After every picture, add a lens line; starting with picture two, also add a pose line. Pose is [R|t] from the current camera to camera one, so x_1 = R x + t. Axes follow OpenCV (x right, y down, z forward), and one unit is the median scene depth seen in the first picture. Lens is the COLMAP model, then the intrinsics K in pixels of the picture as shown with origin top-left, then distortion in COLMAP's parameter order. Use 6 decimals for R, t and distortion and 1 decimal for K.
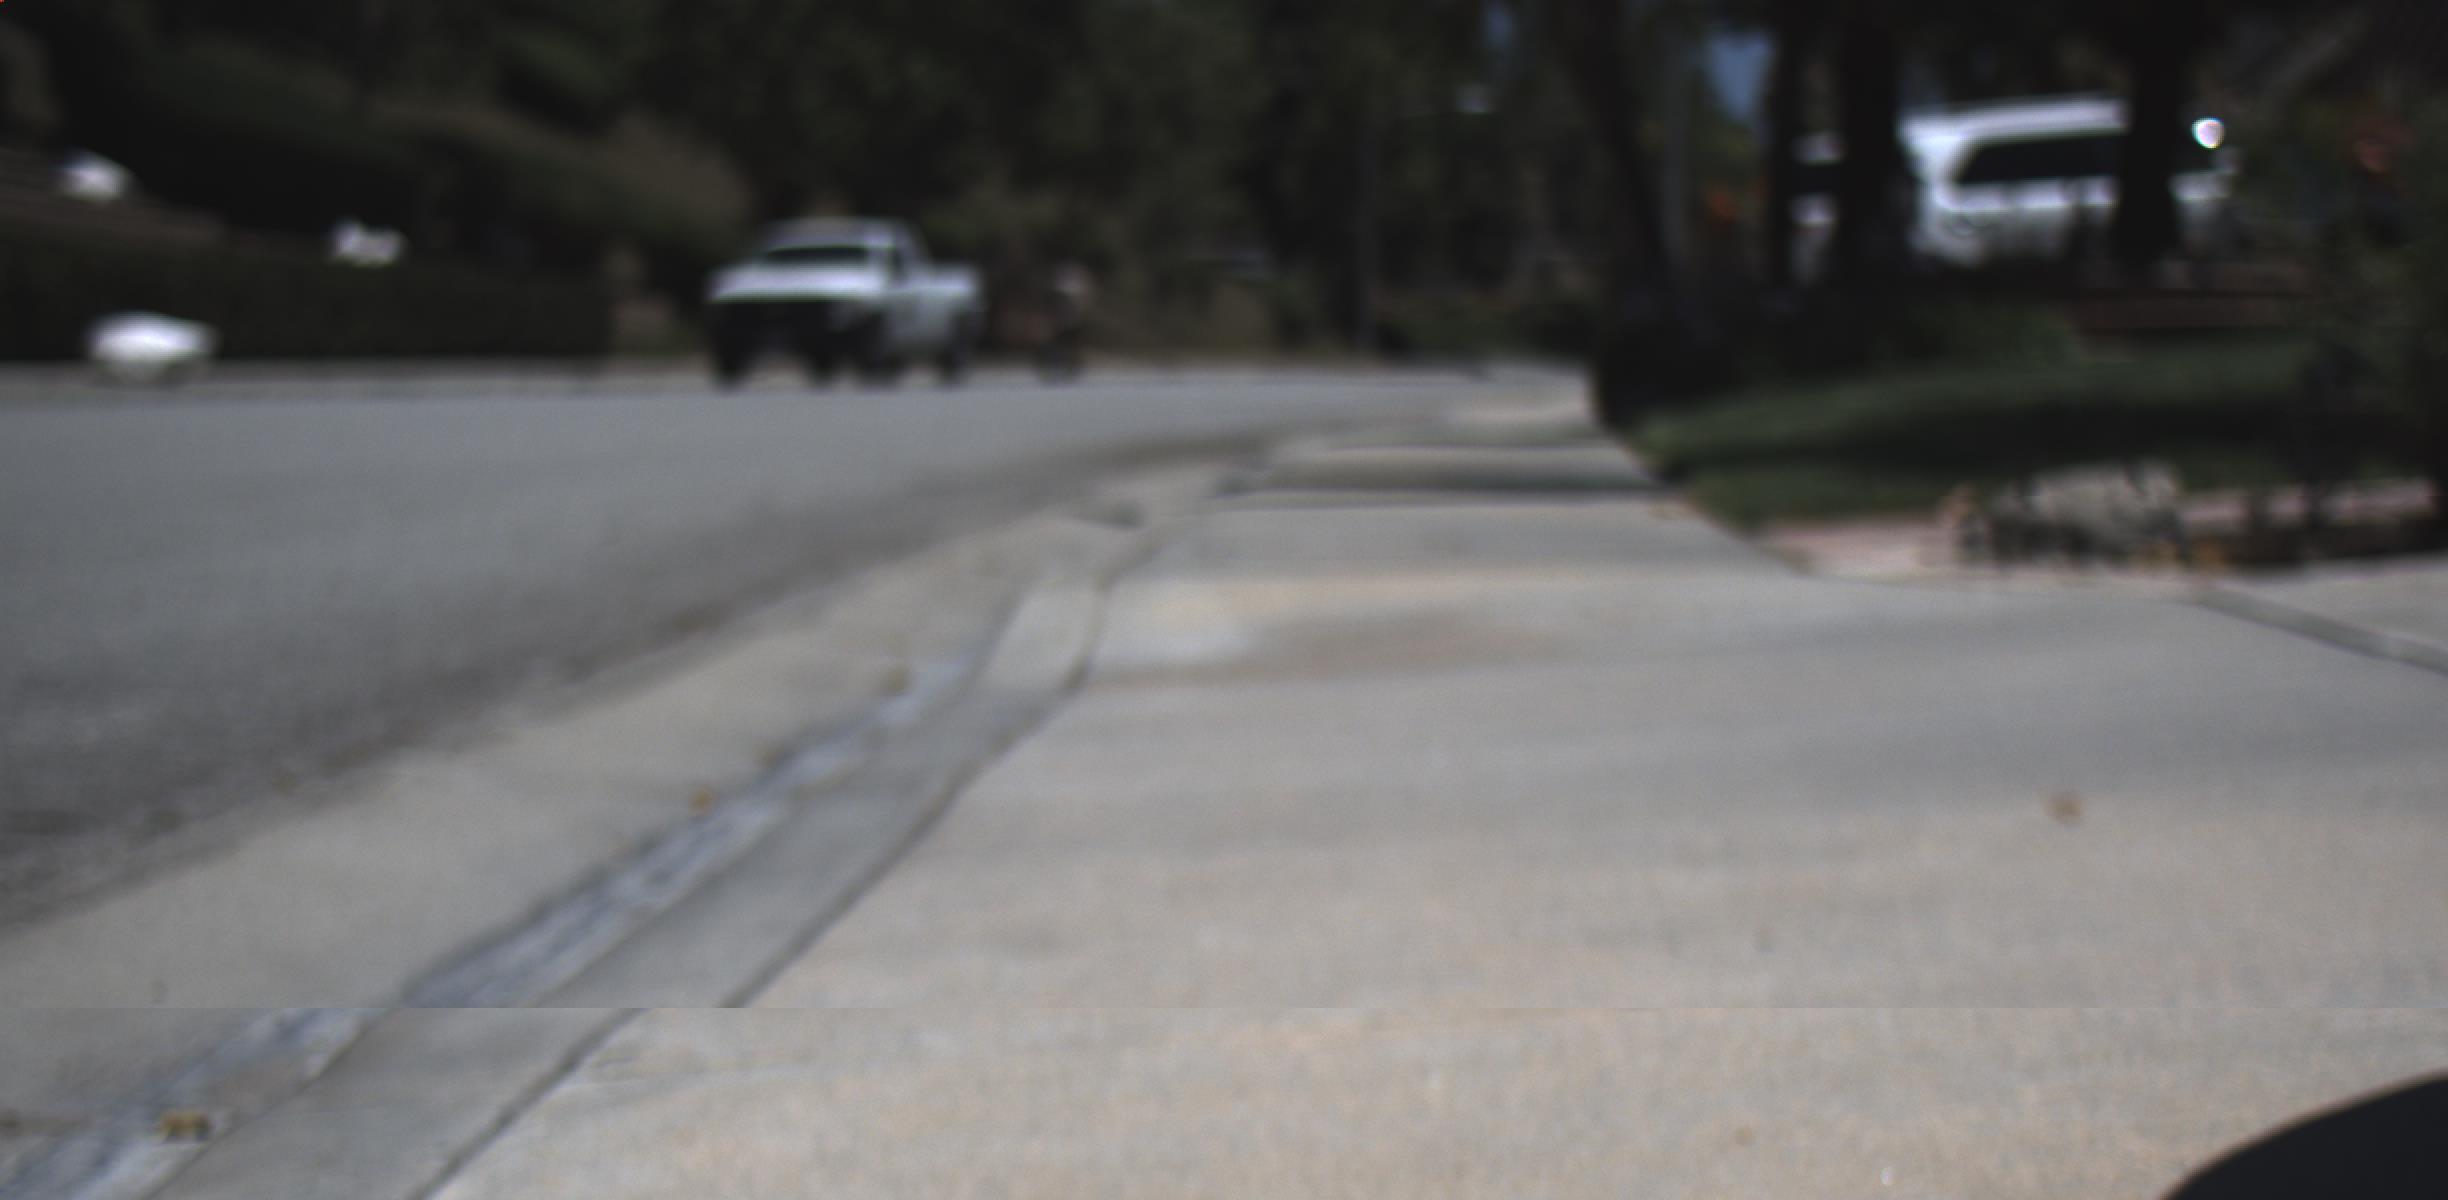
lens RADIAL K [[4631.3, 0, 1274.3], [0, 4631.3, 1111.9], [0, 0, 1]] dist [-0.165832, 0.837336]
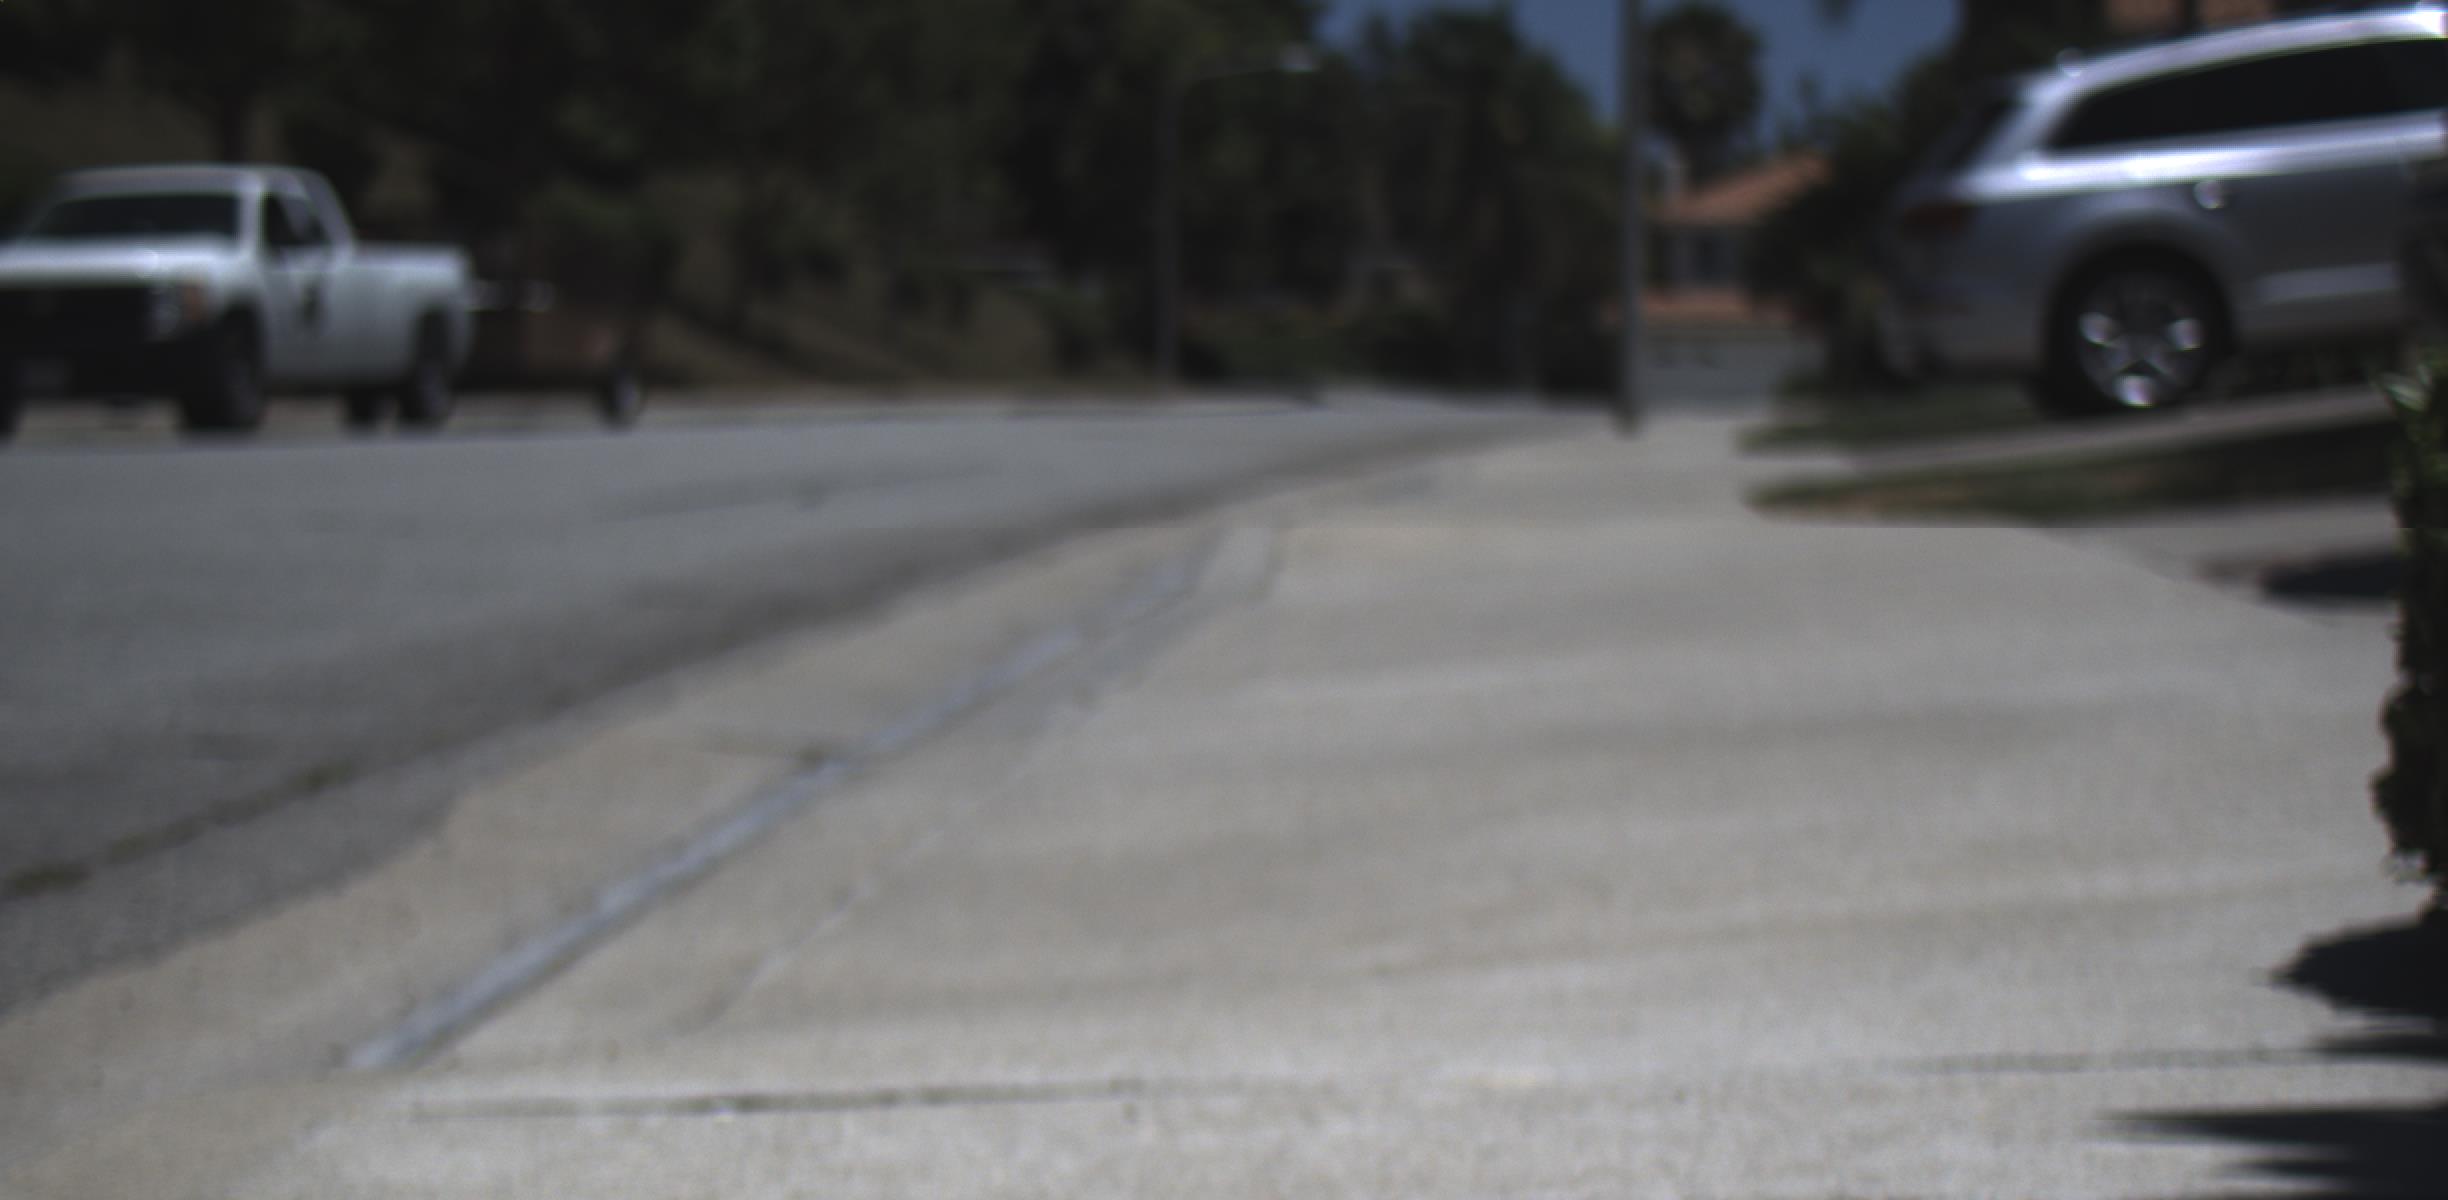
lens RADIAL K [[4631.3, 0, 1274.3], [0, 4631.3, 1111.9], [0, 0, 1]] dist [-0.165832, 0.837336]
pose [[0.999300, -0.012773, 0.035151, 0.019049], [0.012958, 0.999903, -0.005042, -0.071564], [-0.035083, 0.005494, 0.999369, 0.434478]]
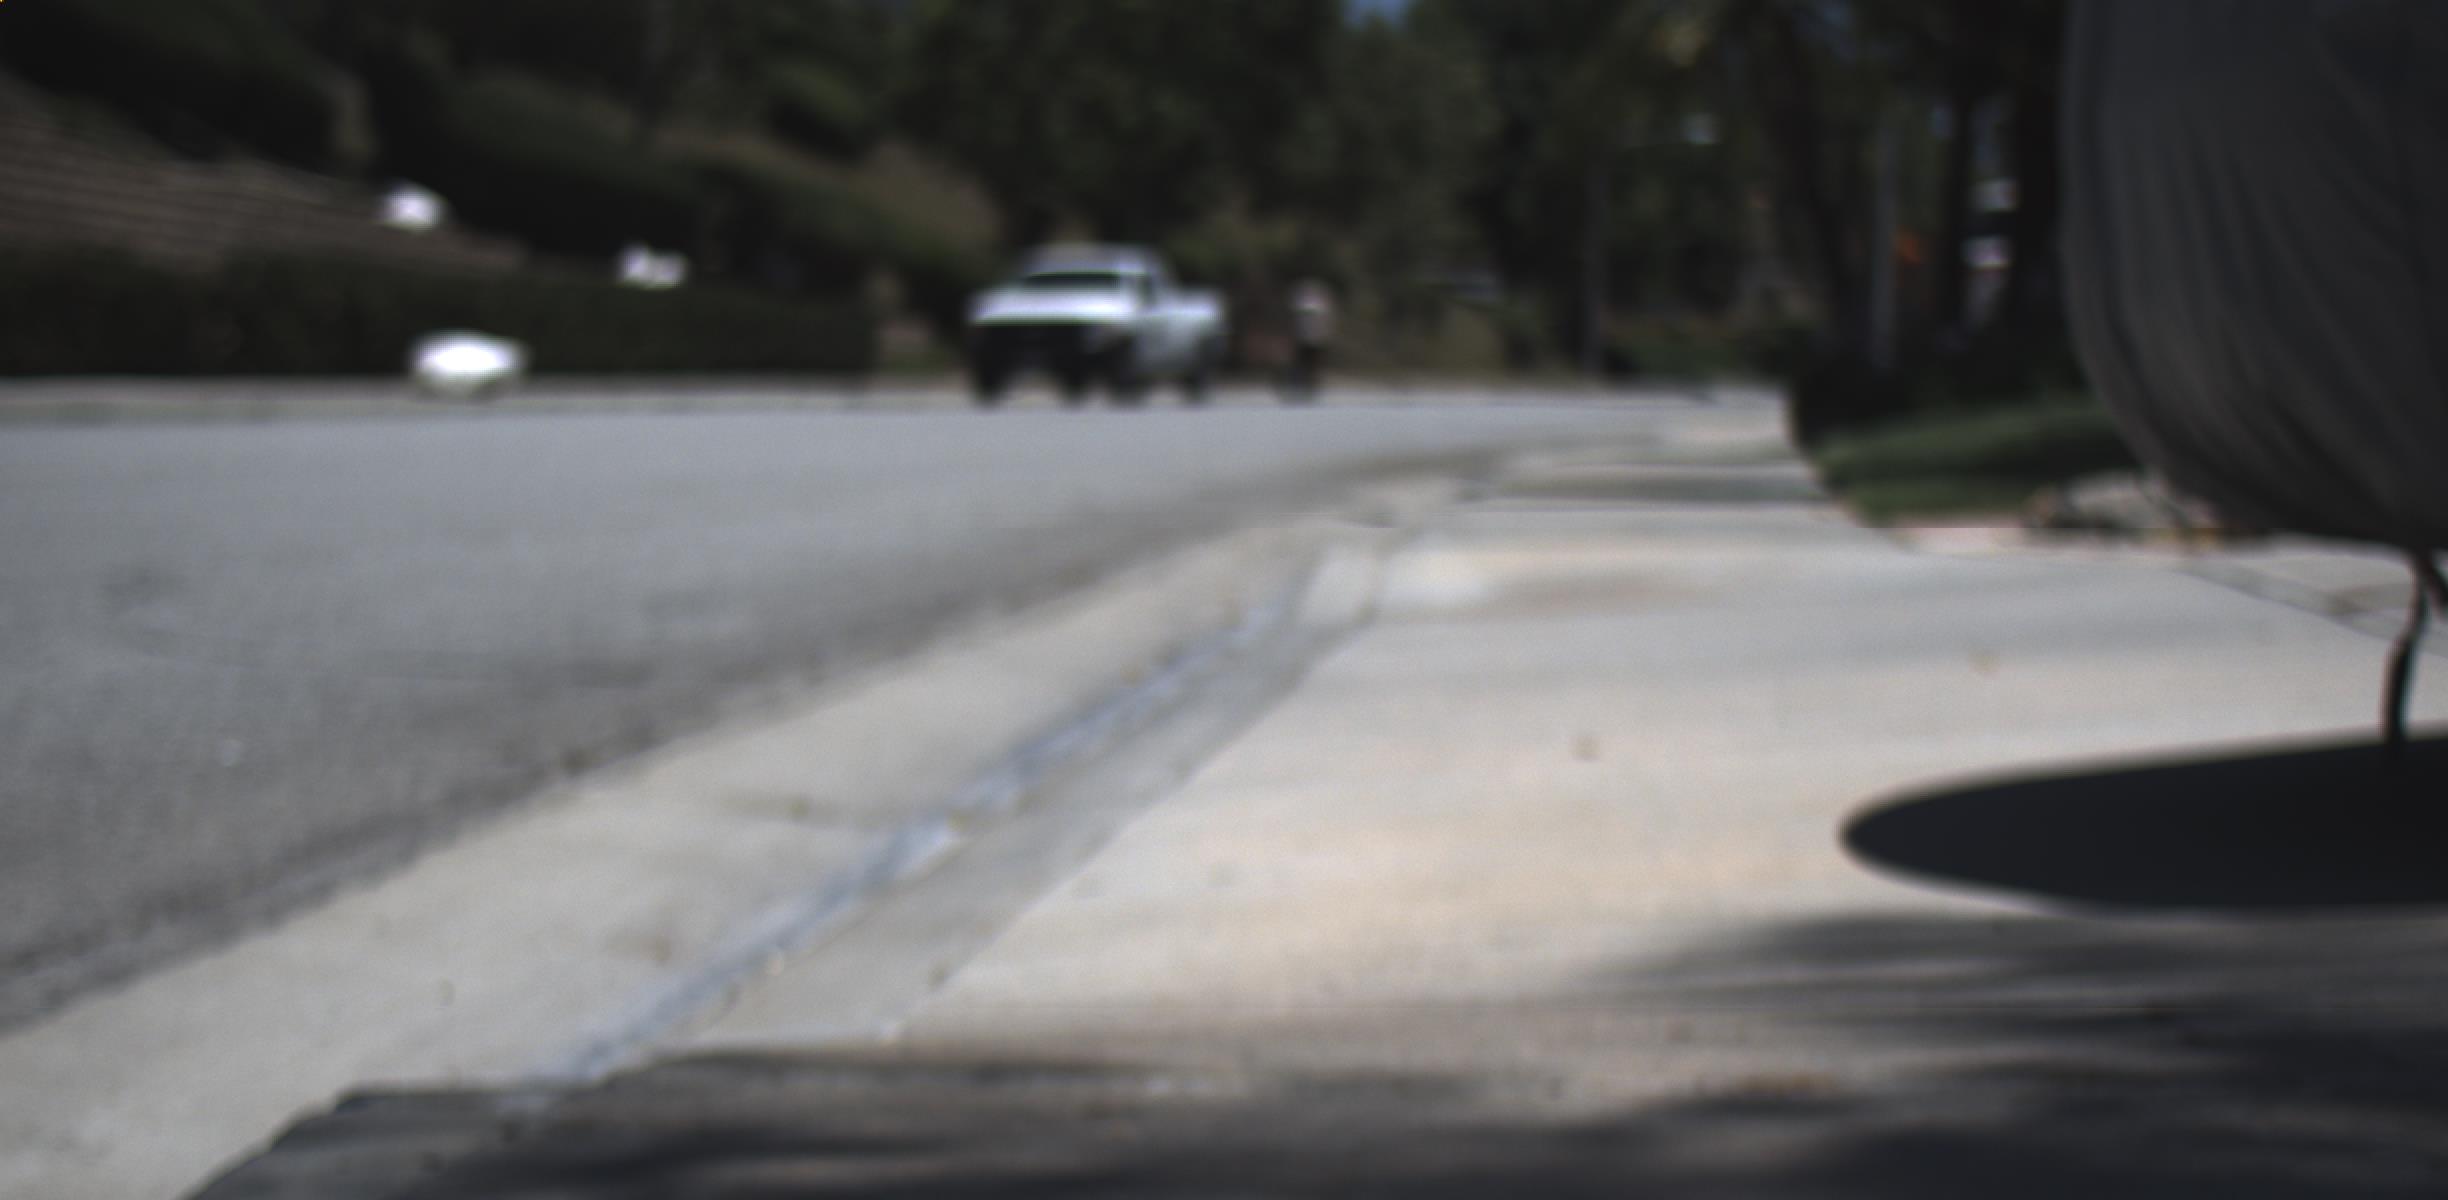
lens RADIAL K [[4631.3, 0, 1274.3], [0, 4631.3, 1111.9], [0, 0, 1]] dist [-0.165832, 0.837336]
pose [[0.998797, 0.013074, -0.047255, -0.000298], [-0.013279, 0.999904, -0.004034, 0.008636], [0.047198, 0.004656, 0.998875, -0.054819]]
